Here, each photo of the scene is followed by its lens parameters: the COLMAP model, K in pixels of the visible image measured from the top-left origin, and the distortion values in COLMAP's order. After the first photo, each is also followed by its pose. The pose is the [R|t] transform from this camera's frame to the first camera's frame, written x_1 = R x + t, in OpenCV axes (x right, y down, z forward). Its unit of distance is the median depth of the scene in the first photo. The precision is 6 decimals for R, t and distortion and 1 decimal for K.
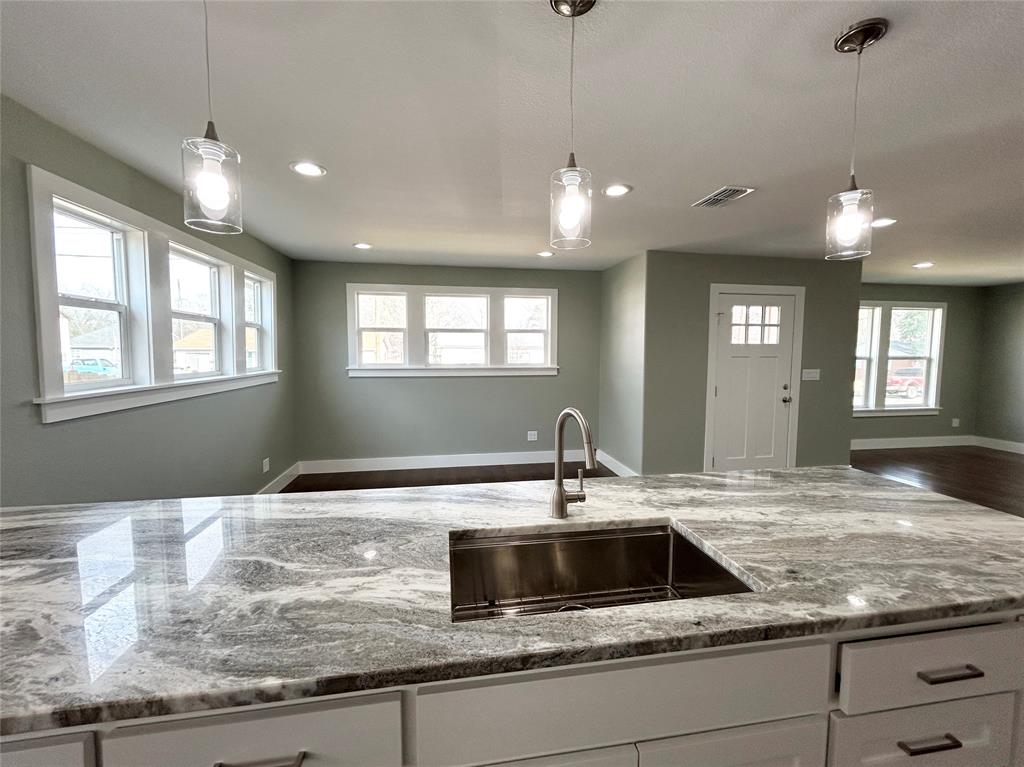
lens RADIAL K [[419.9, 0, 508.8], [0, 419.9, 381.2], [0, 0, 1]] dist [0.004091, -0.000438]
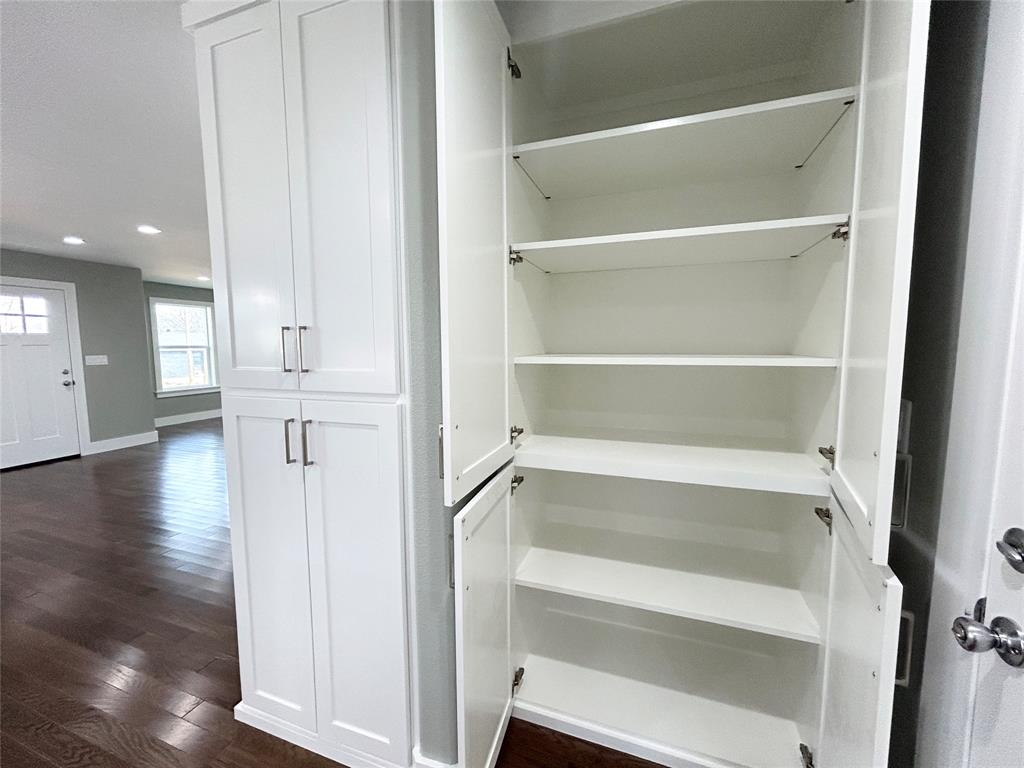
lens RADIAL K [[419.9, 0, 506.6], [0, 419.9, 380.0], [0, 0, 1]] dist [0.004091, -0.000438]
pose [[0.496259, -0.081515, 0.864339, 0.268705], [0.075084, 0.995882, 0.050811, 0.065465], [-0.864922, 0.039683, 0.500336, -0.573010]]
